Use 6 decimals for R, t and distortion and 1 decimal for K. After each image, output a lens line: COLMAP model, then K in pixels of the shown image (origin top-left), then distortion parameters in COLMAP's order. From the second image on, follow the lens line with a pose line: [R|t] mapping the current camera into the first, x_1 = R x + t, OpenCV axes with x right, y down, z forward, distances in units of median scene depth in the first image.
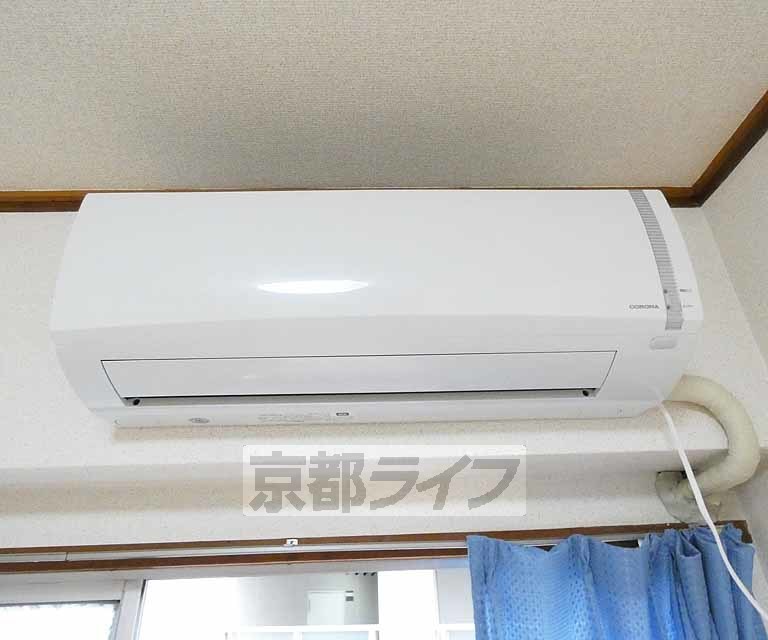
lens RADIAL K [[513.9, 0, 384.0], [0, 513.9, 320.0], [0, 0, 1]] dist [0.003635, 0.000907]
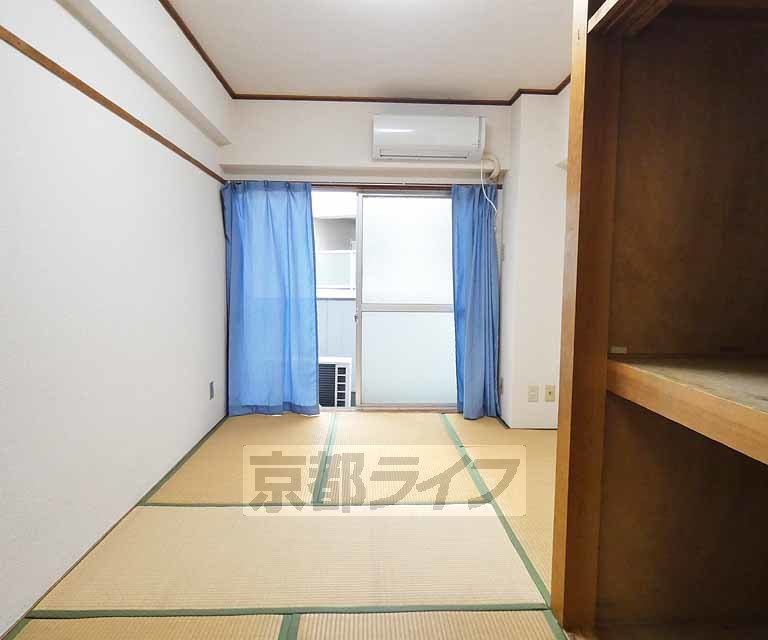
lens RADIAL K [[513.9, 0, 384.0], [0, 513.9, 320.0], [0, 0, 1]] dist [0.003635, 0.000907]
pose [[0.998932, 0.043007, 0.016918, -0.391448], [-0.045280, 0.837519, 0.544529, -1.122371], [0.009249, -0.544713, 0.838571, -3.761815]]
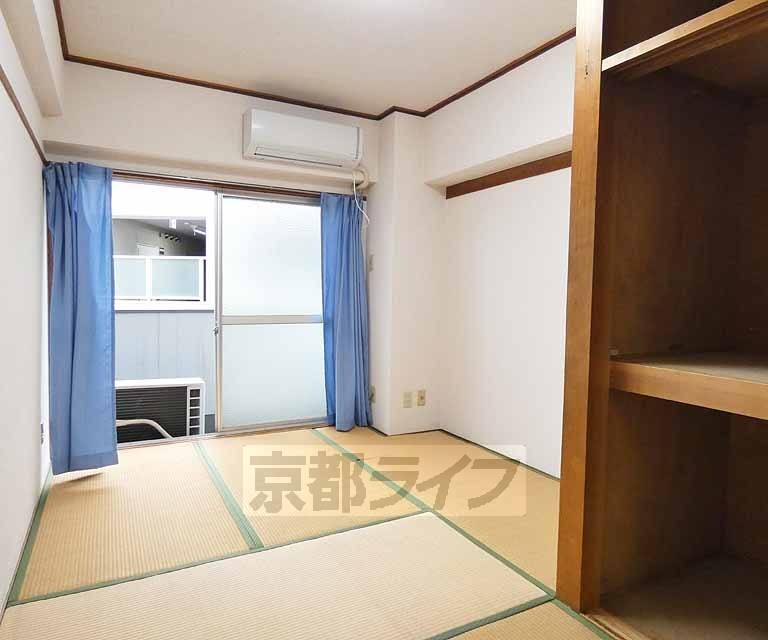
lens RADIAL K [[513.9, 0, 384.0], [0, 513.9, 320.0], [0, 0, 1]] dist [0.003635, 0.000907]
pose [[0.890637, 0.021620, 0.454200, -1.335684], [-0.254639, 0.851270, 0.458800, -0.894852], [-0.376728, -0.524282, 0.763678, -3.434137]]
